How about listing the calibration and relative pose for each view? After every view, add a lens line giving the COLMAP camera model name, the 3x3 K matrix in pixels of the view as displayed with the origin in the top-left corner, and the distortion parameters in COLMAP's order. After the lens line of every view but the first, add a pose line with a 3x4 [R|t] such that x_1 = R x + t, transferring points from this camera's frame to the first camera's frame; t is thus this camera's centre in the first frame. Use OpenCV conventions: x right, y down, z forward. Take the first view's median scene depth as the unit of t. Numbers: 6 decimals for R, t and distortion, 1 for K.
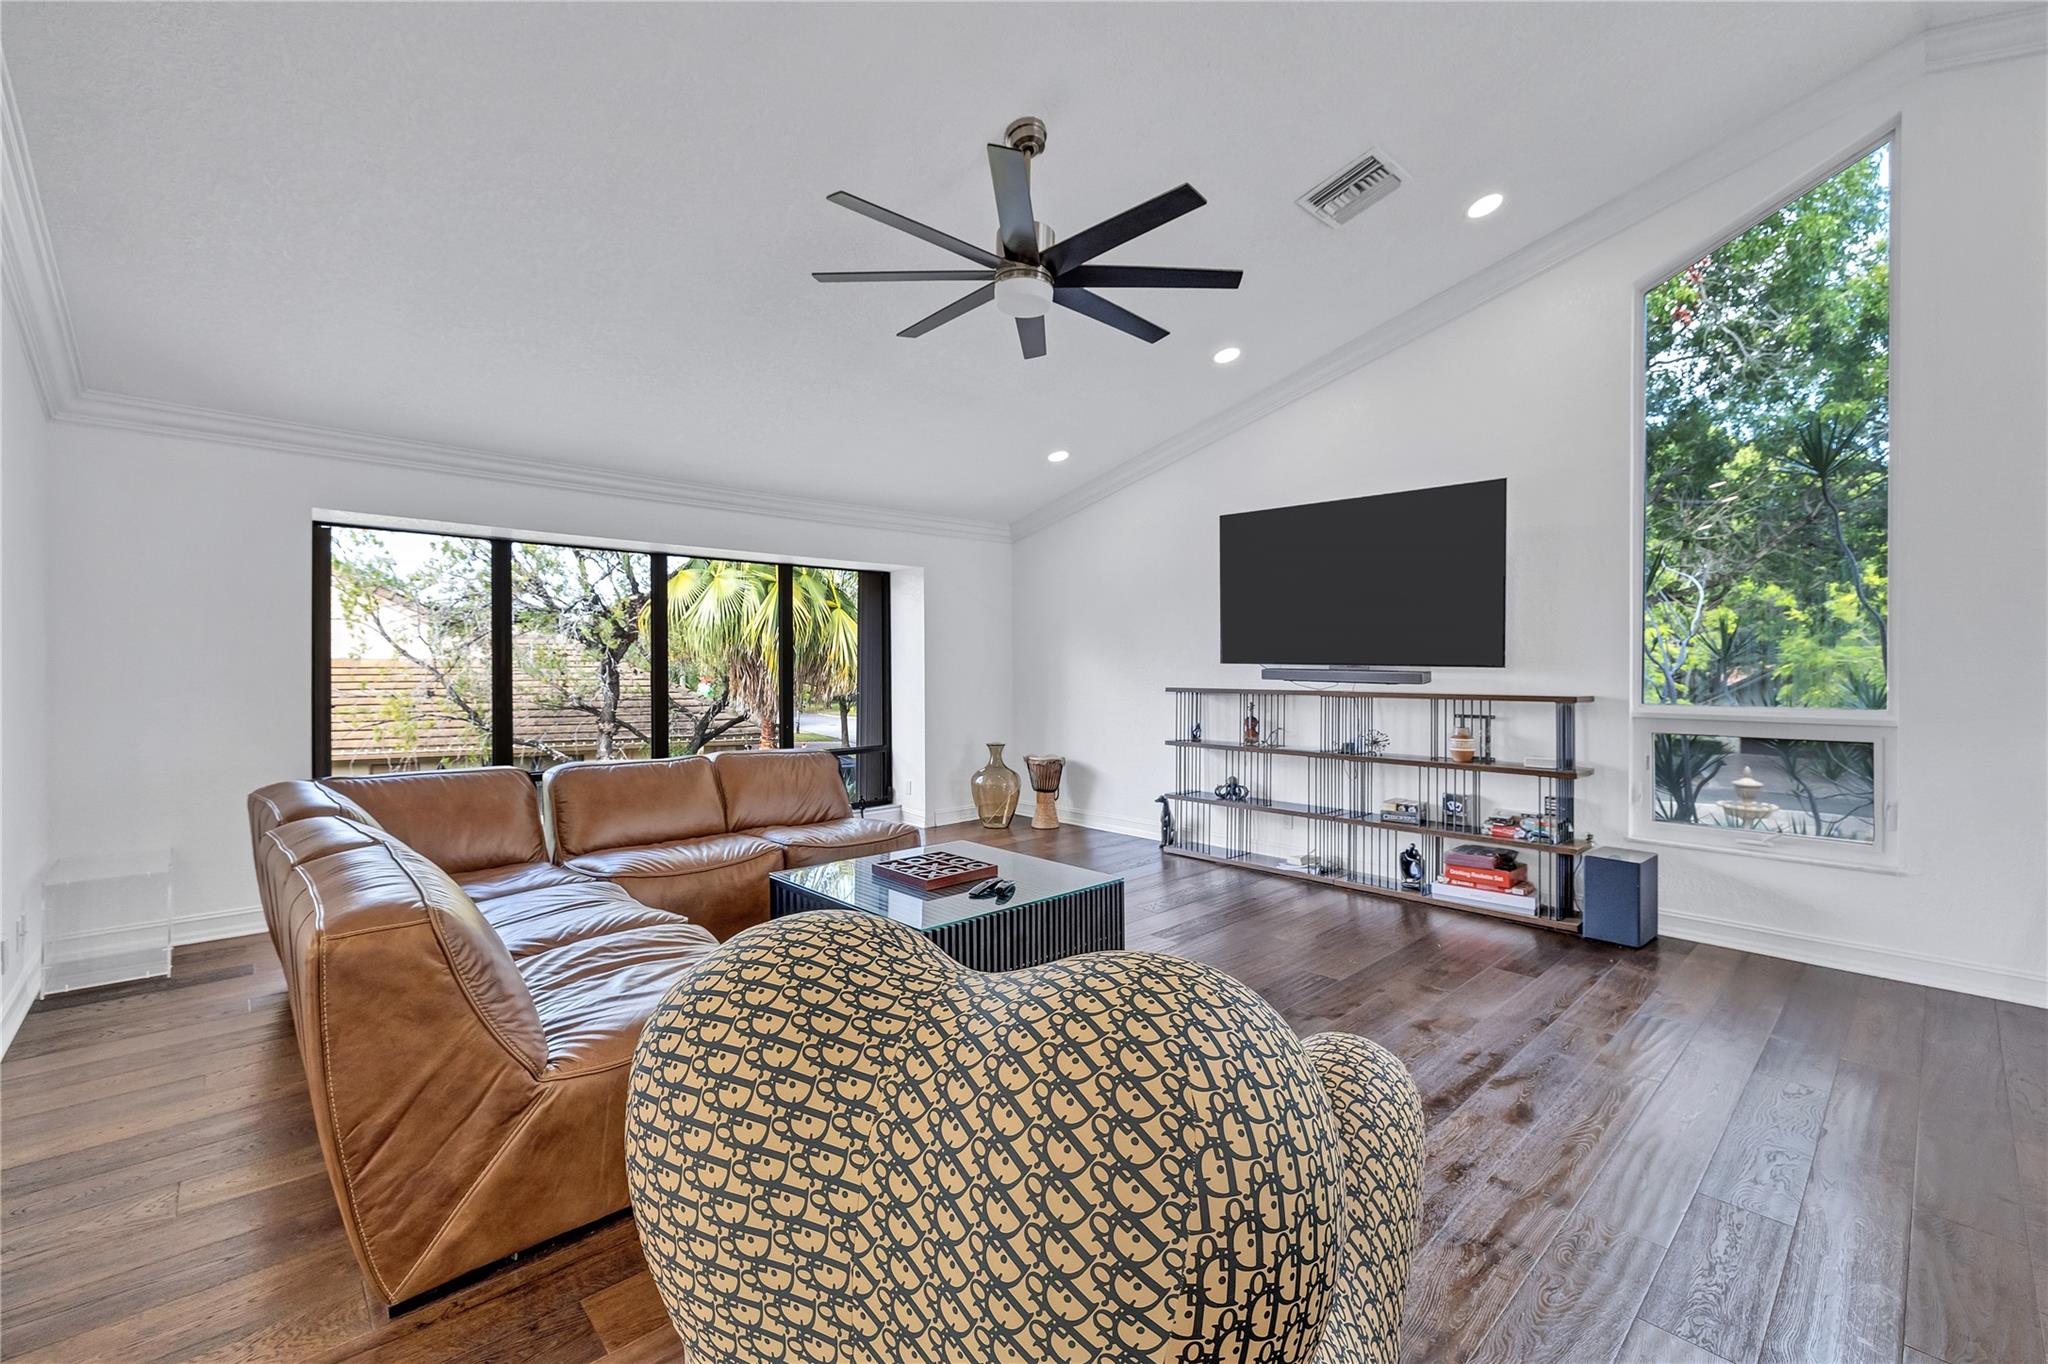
lens RADIAL K [[853.4, 0, 1015.0], [0, 853.4, 661.8], [0, 0, 1]] dist [-0.000872, 0.000304]
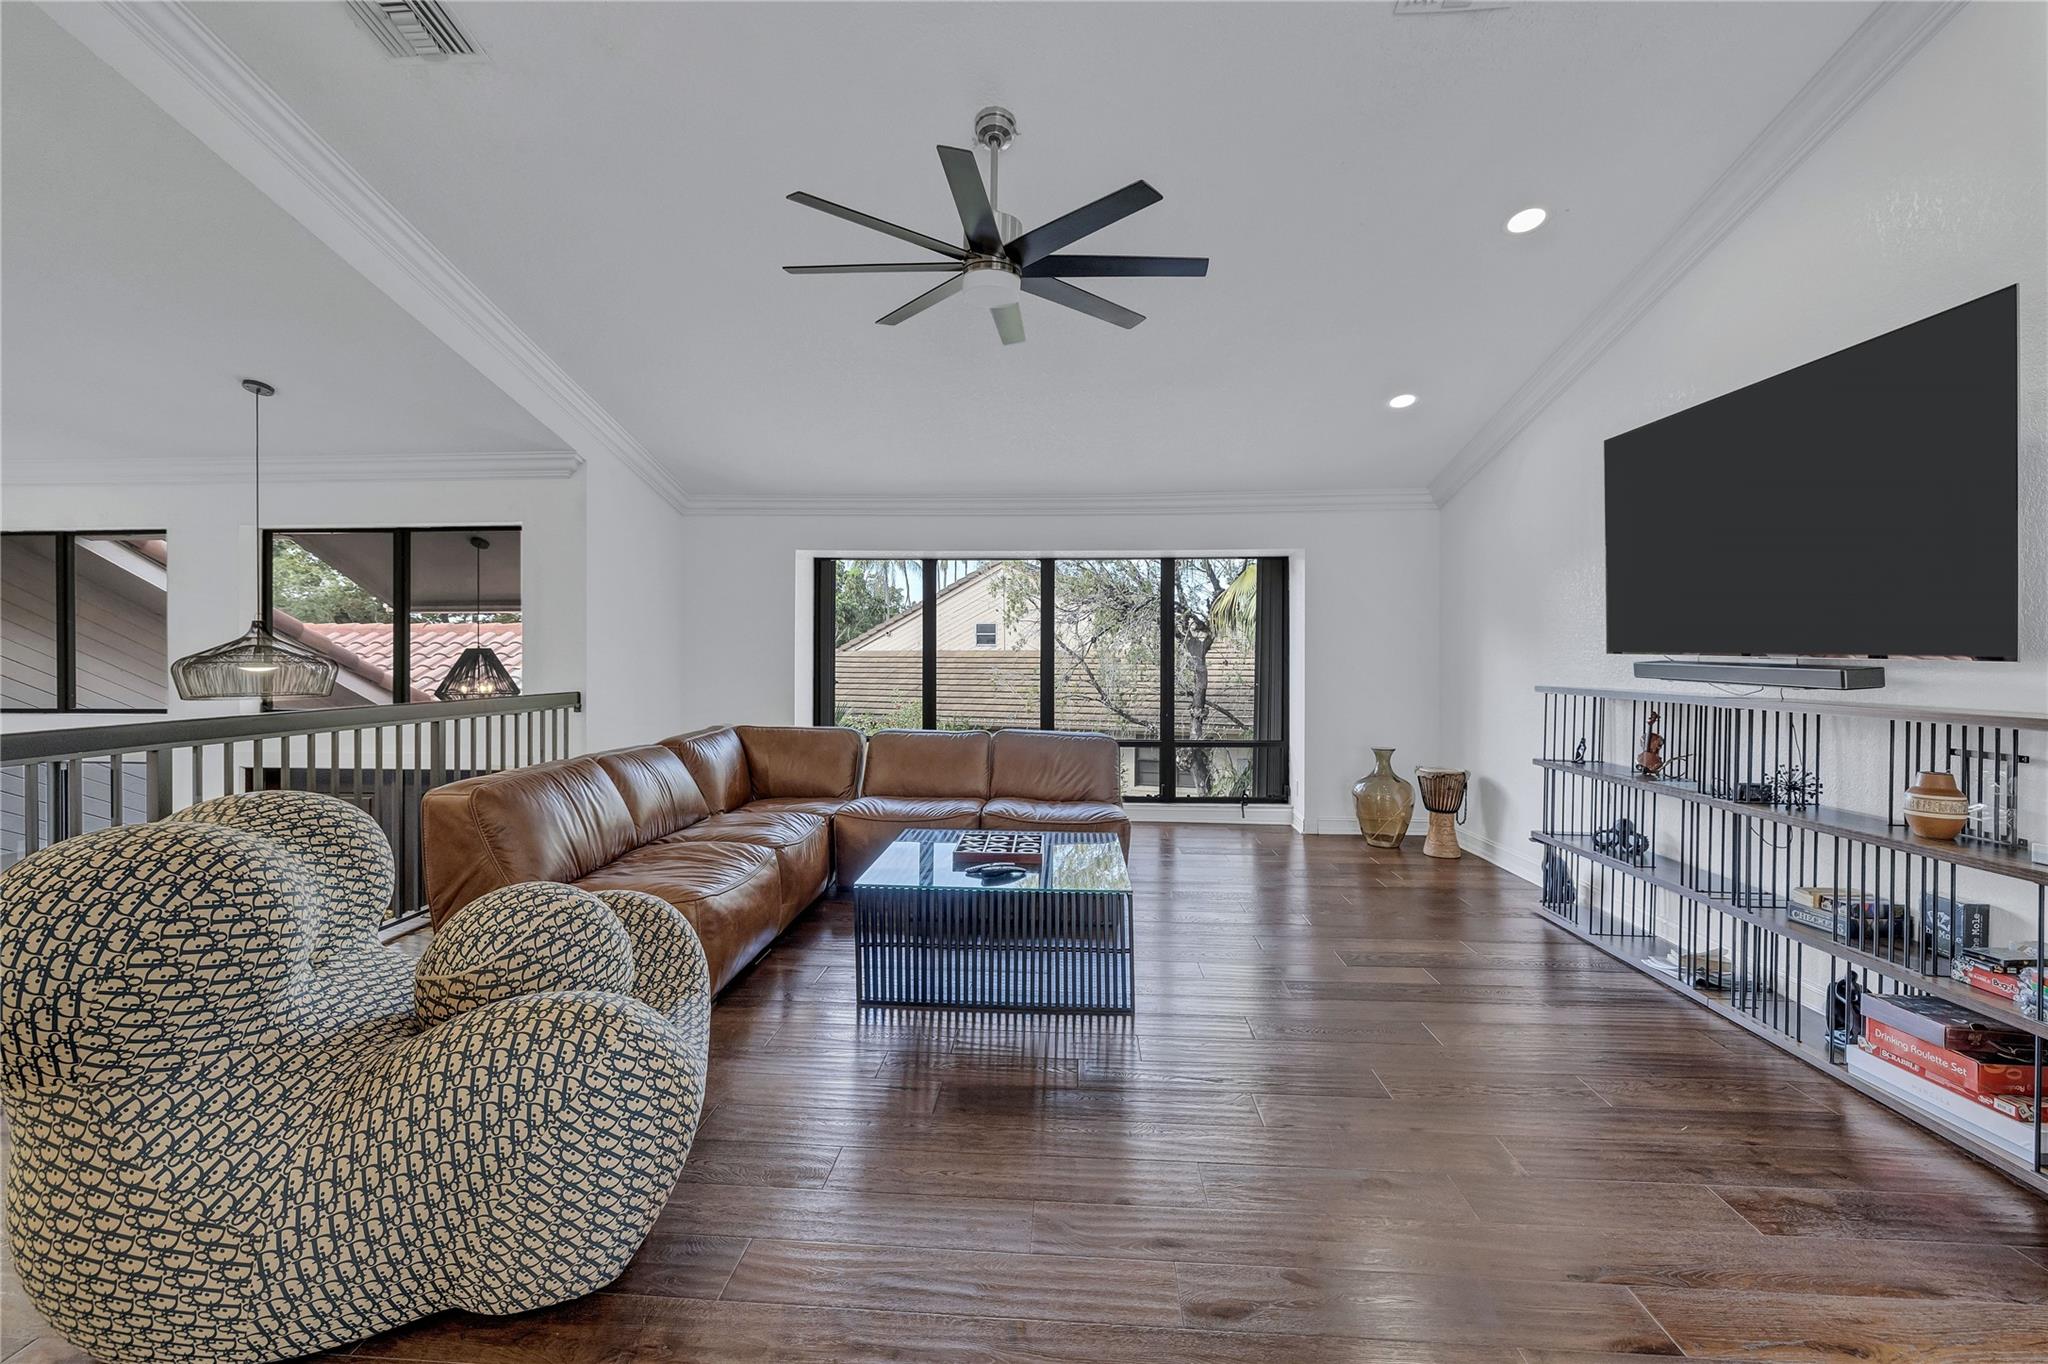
lens RADIAL K [[853.4, 0, 1015.0], [0, 853.4, 661.8], [0, 0, 1]] dist [-0.000872, 0.000304]
pose [[0.689108, 0.006623, -0.724628, 0.419554], [0.000010, 0.999958, 0.009150, 0.002463], [0.724659, -0.006313, 0.689079, 0.178764]]
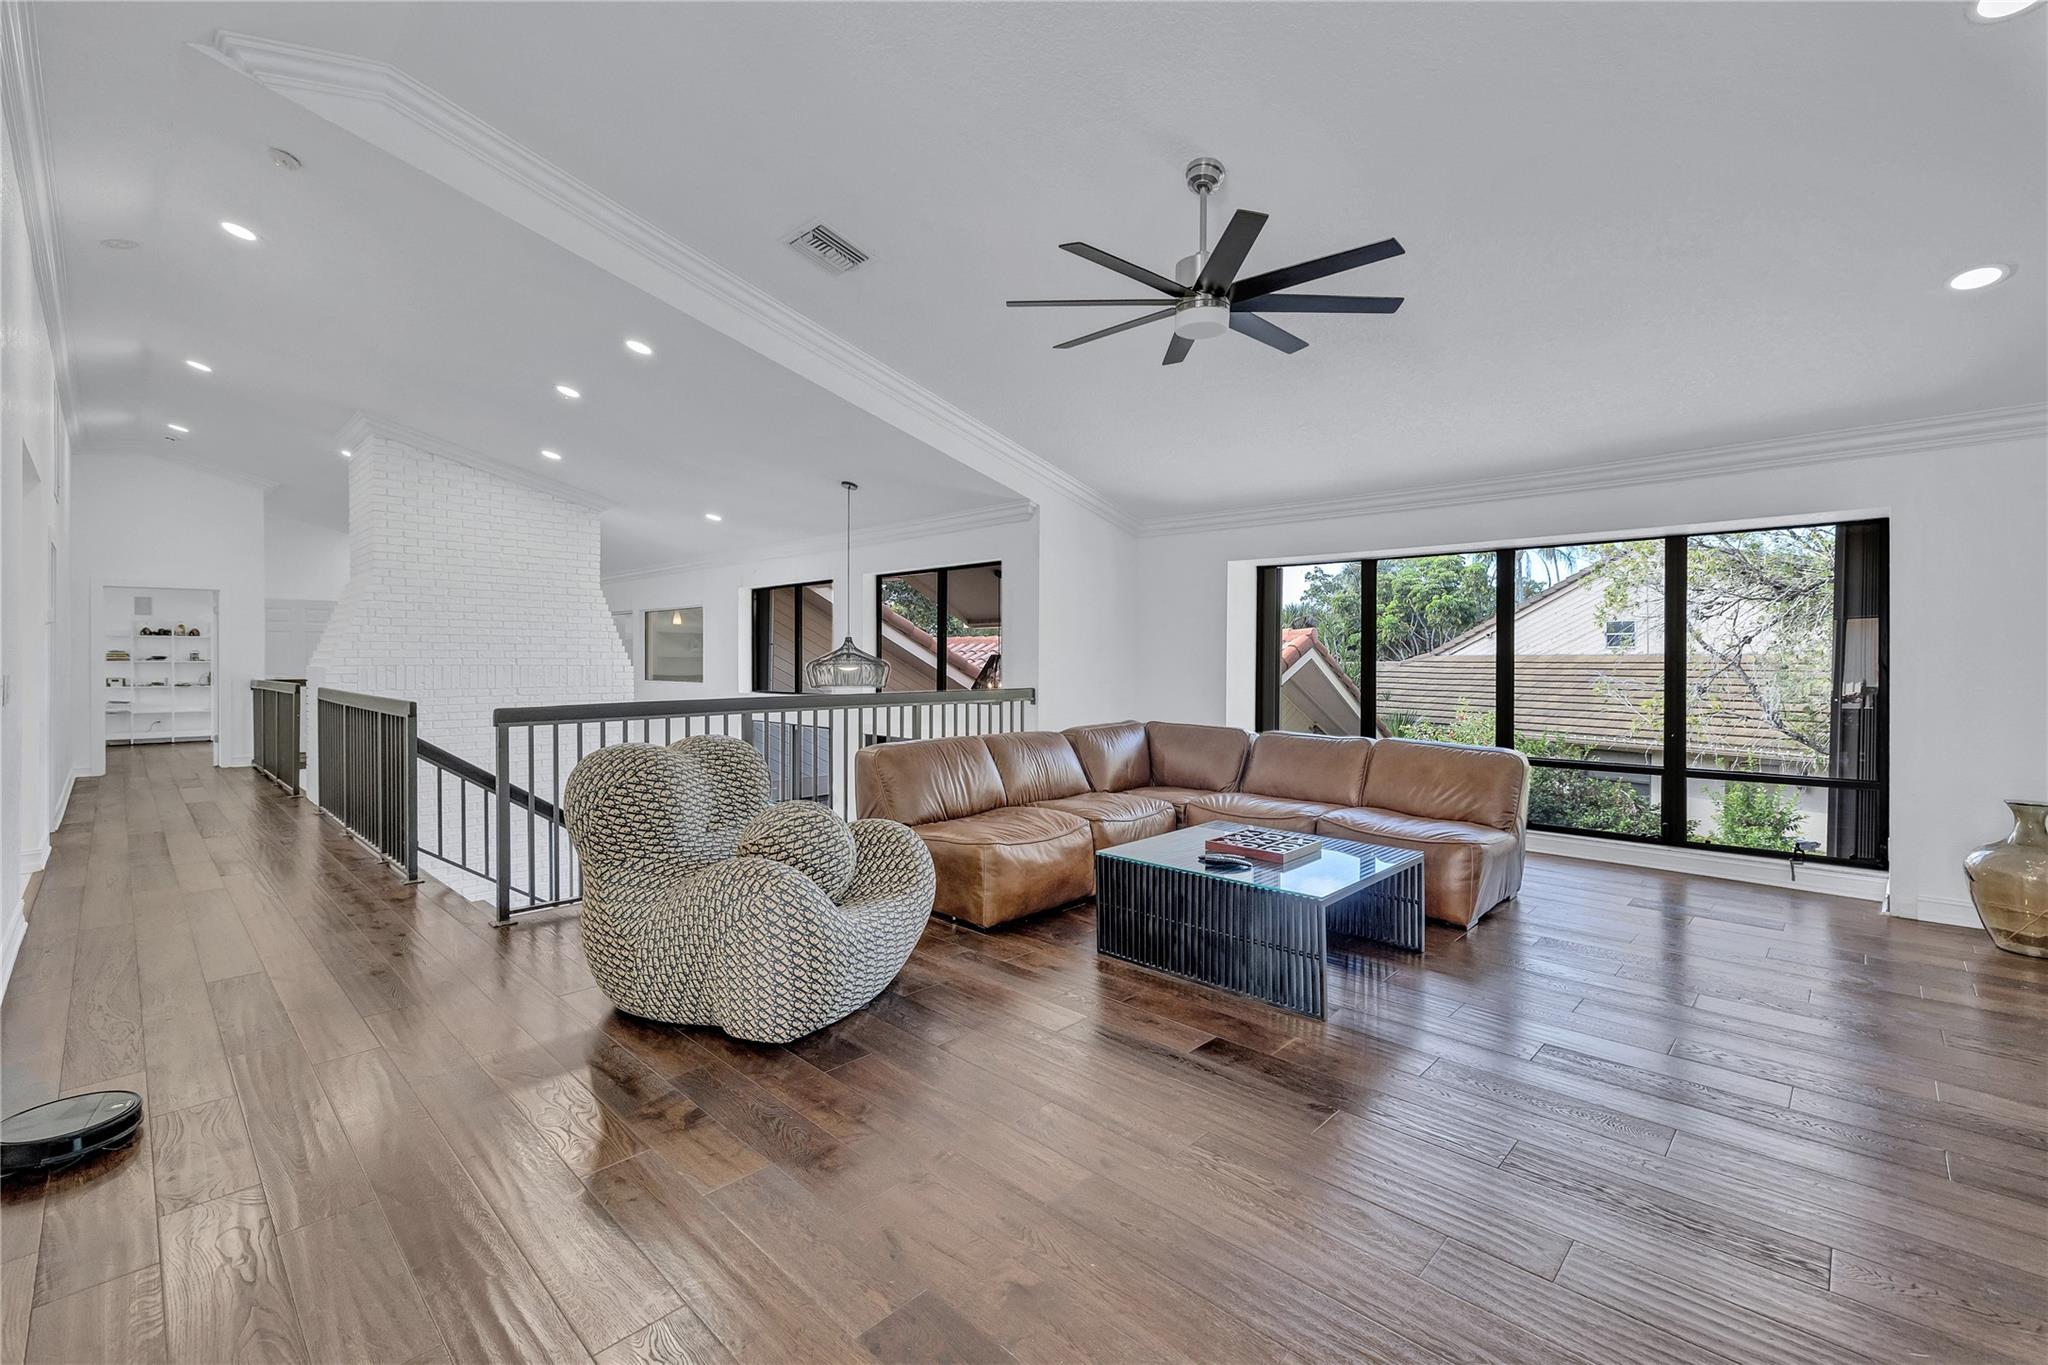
lens RADIAL K [[867.7, 0, 1035.2], [0, 867.7, 659.8], [0, 0, 1]] dist [0.001744, 0.000202]
pose [[0.068747, 0.000871, -0.997634, 0.611375], [0.000957, 0.999999, 0.000939, 0.003192], [0.997634, -0.001019, 0.068746, 0.388990]]
